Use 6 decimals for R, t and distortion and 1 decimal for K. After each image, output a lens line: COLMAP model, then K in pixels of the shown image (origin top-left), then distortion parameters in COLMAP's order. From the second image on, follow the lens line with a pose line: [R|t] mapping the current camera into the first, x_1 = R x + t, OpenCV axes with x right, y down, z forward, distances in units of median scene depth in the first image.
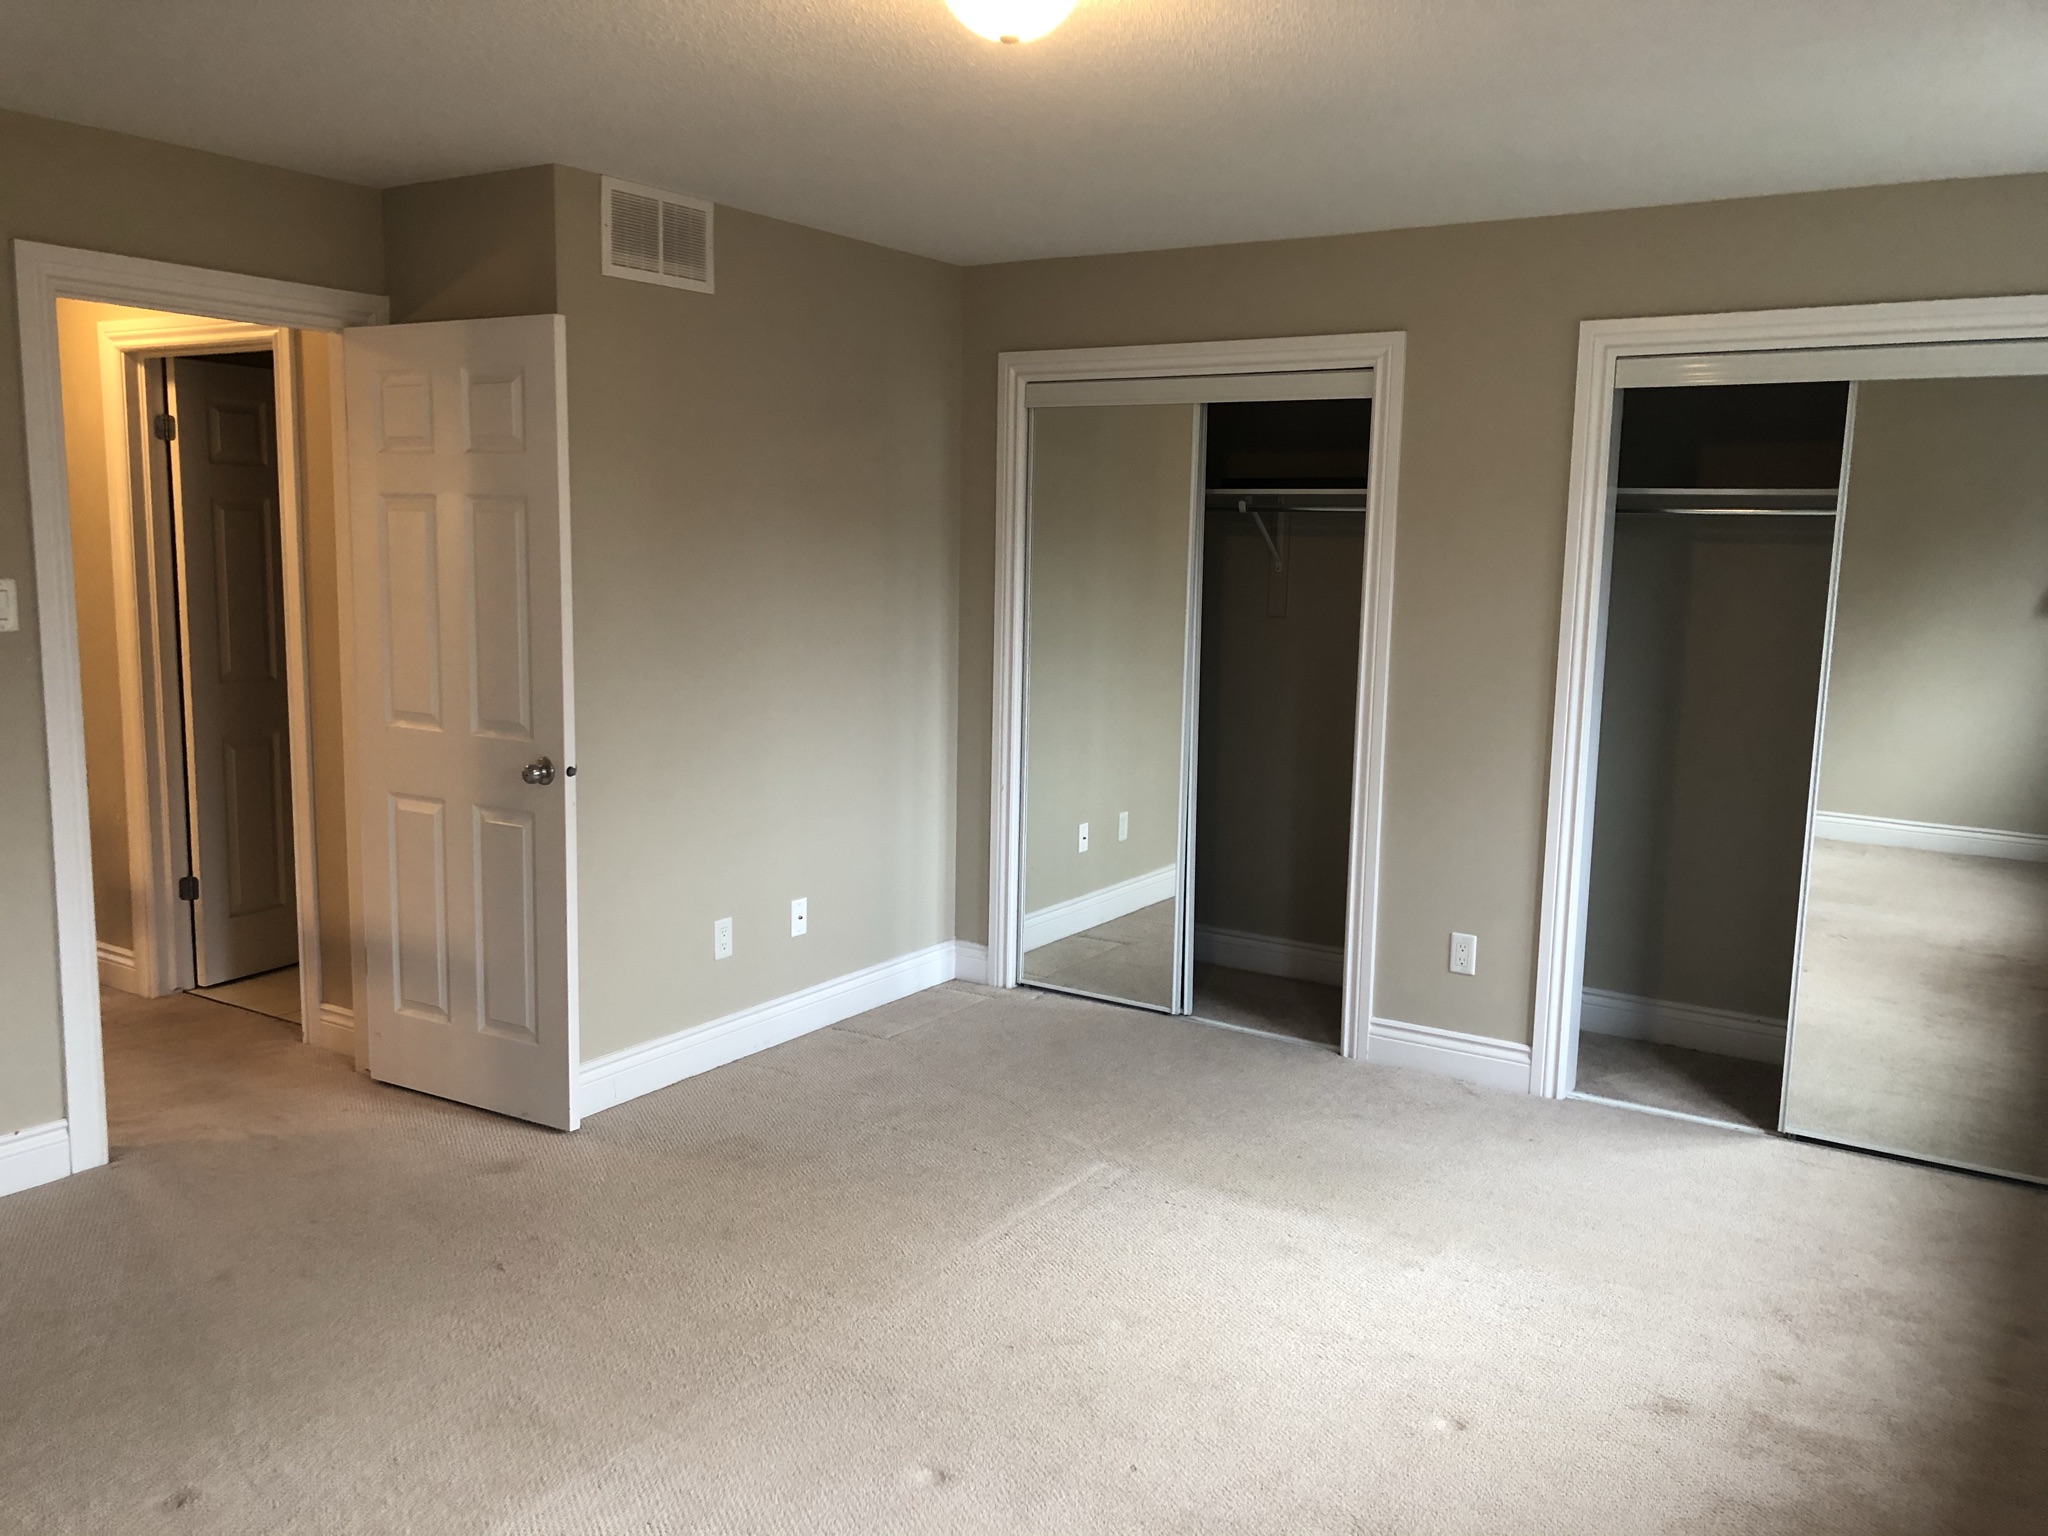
lens RADIAL K [[1694.6, 0, 1015.7], [0, 1694.6, 771.4], [0, 0, 1]] dist [0.036394, -0.031082]
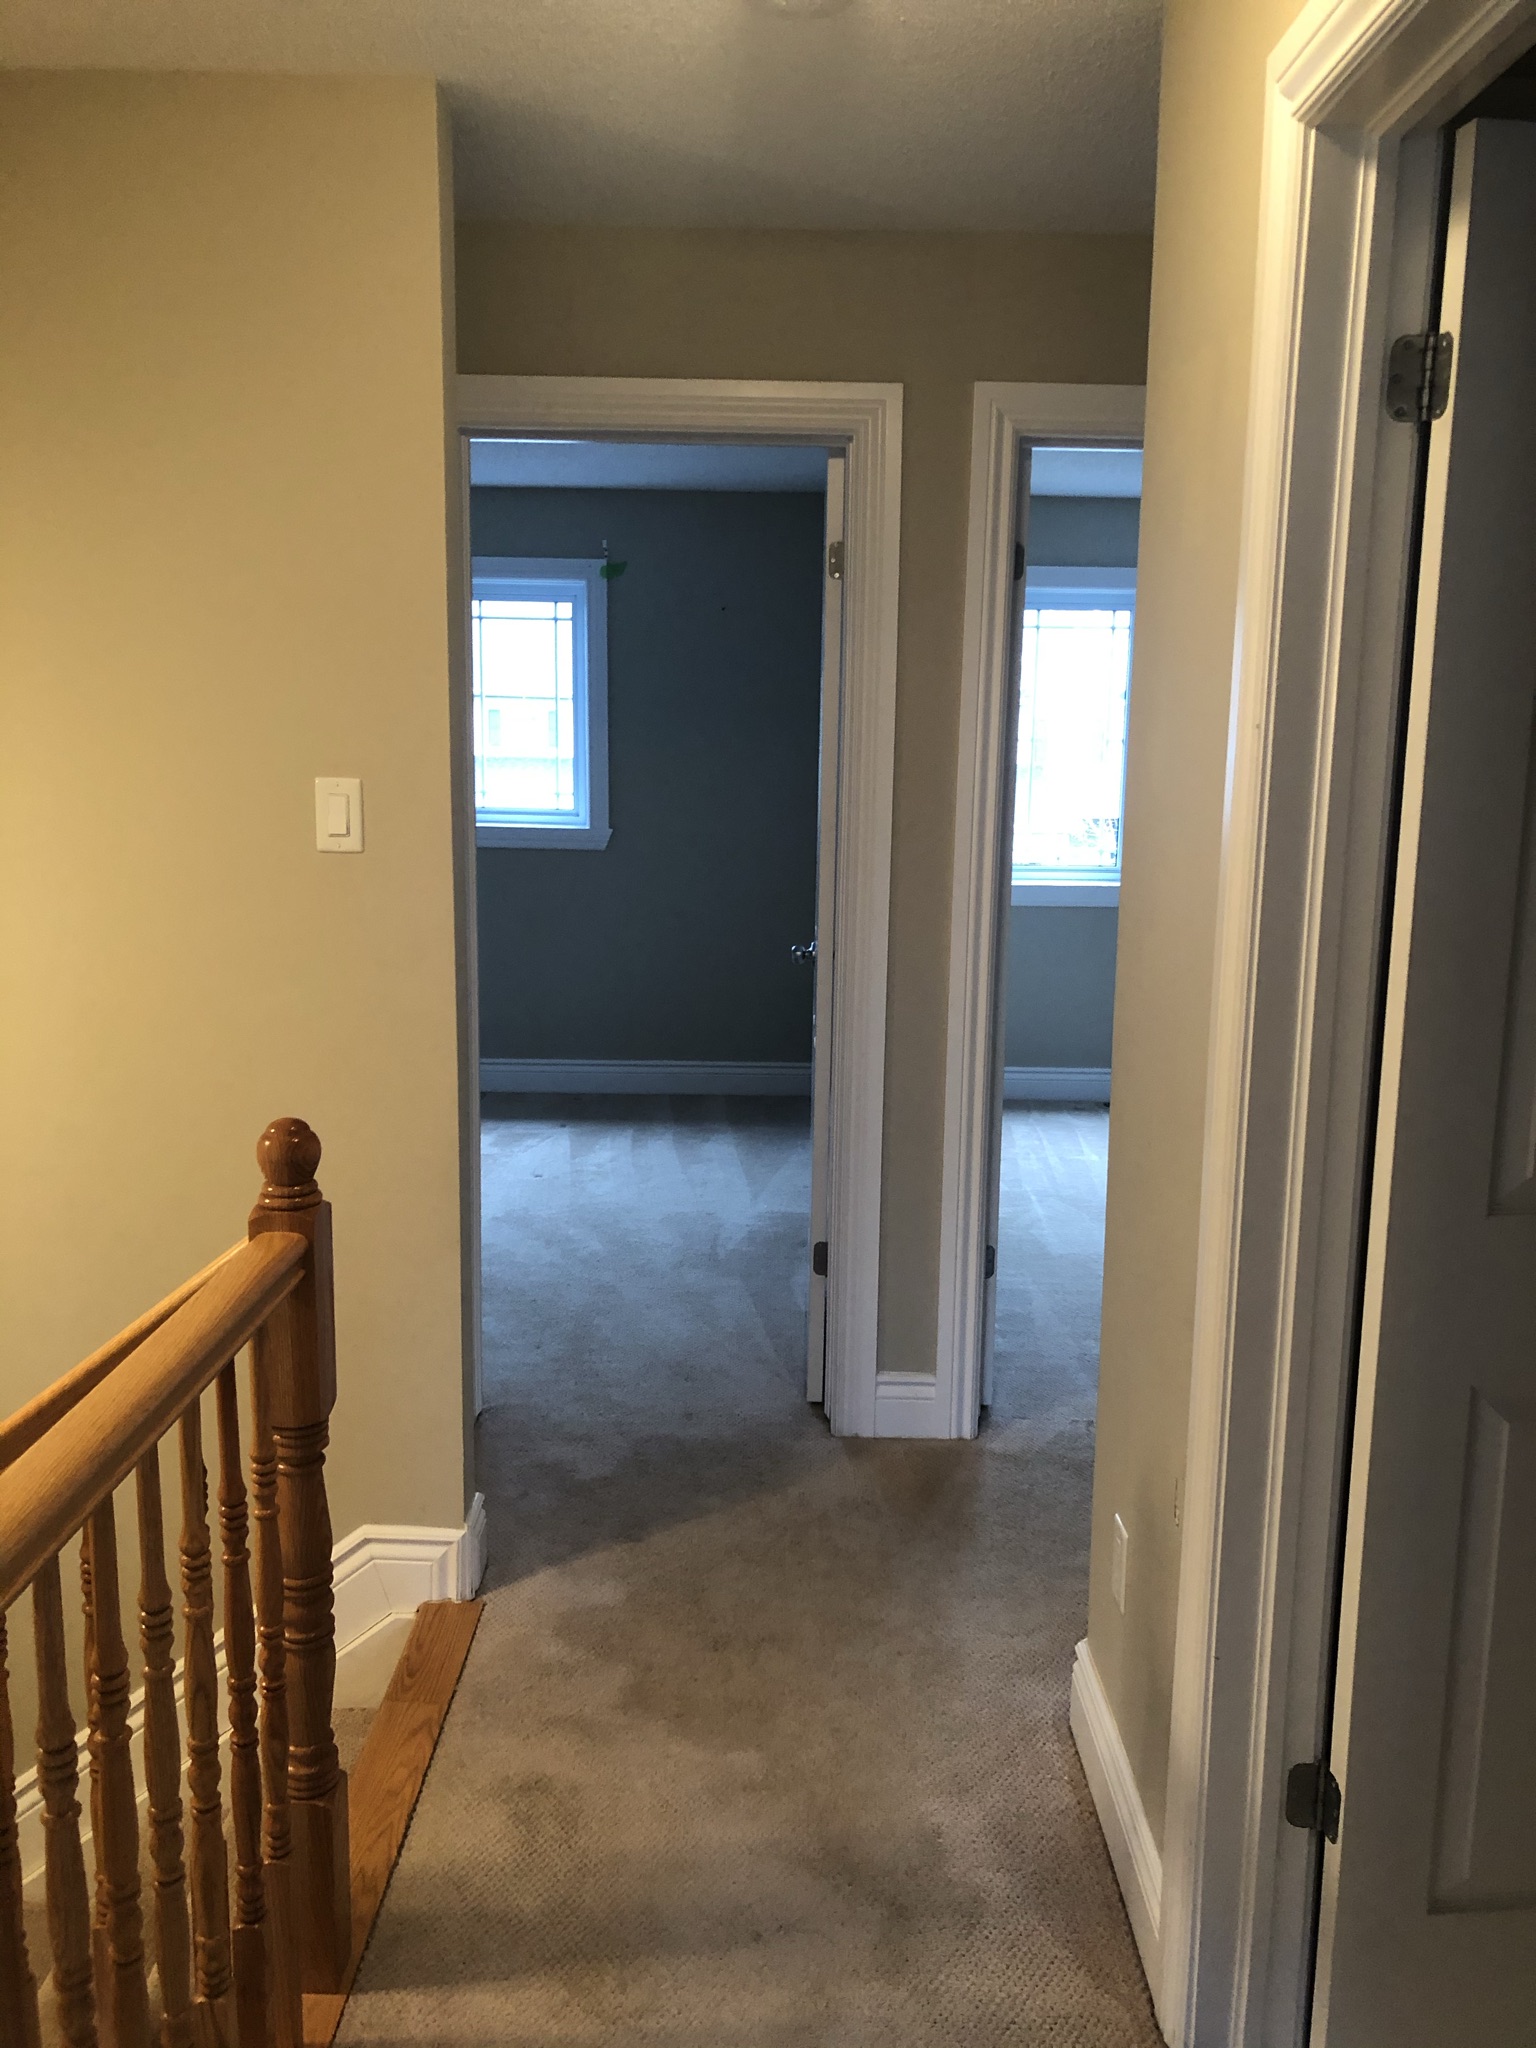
lens RADIAL K [[1694.6, 0, 773.9], [0, 1694.6, 1022.3], [0, 0, 1]] dist [0.036394, -0.031082]
pose [[0.566121, 0.129496, -0.814087, -0.302319], [-0.116438, 0.990244, 0.076546, -0.098237], [0.816057, 0.051456, 0.575676, 0.738424]]
